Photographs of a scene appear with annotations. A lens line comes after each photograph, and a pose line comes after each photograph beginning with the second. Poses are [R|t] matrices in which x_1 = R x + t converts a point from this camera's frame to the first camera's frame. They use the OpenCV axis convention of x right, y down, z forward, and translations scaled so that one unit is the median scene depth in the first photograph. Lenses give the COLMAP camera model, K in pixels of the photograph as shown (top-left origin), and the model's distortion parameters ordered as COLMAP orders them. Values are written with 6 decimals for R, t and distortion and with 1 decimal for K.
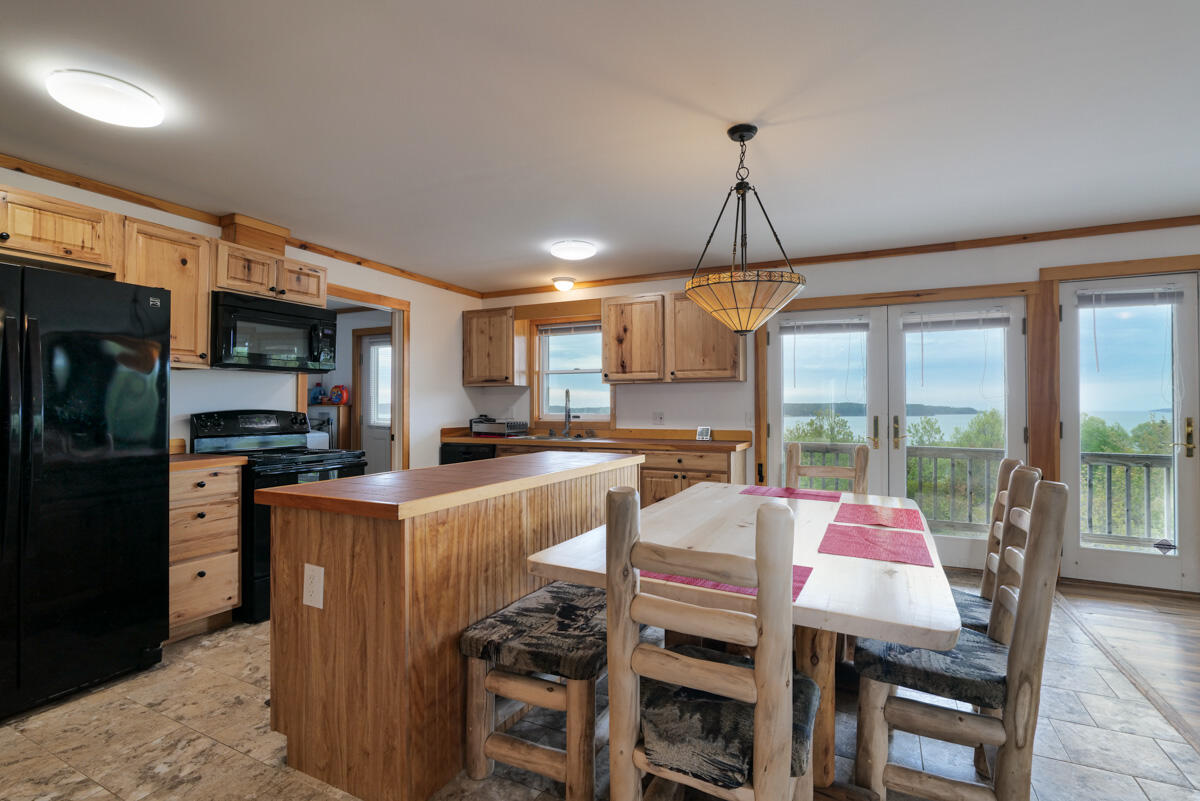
lens RADIAL K [[562.3, 0, 599.7], [0, 562.3, 401.3], [0, 0, 1]] dist [-0.006220, 0.000024]
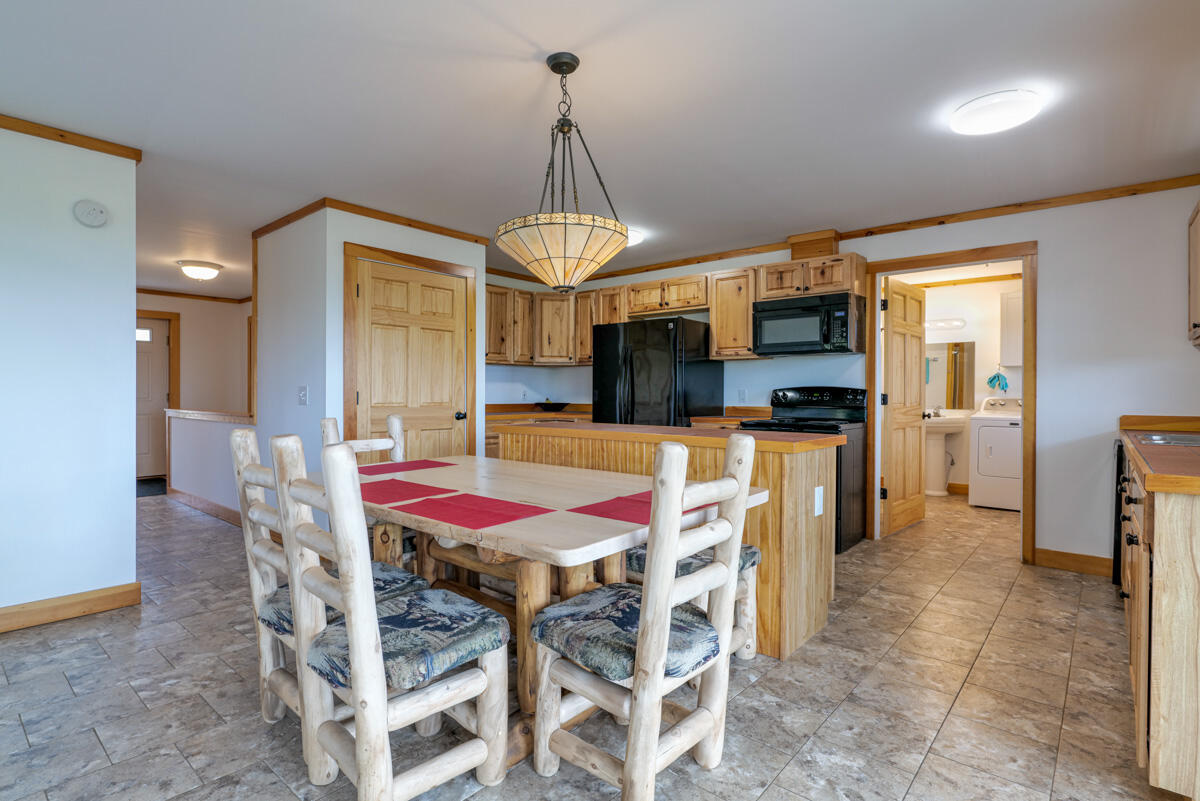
lens RADIAL K [[595.4, 0, 600.5], [0, 595.4, 397.9], [0, 0, 1]] dist [-0.001591, -0.000174]
pose [[-0.247755, 0.004975, -0.968810, 0.326898], [0.004998, 0.999980, 0.003857, 0.013681], [0.968810, -0.003886, -0.247774, 0.369987]]
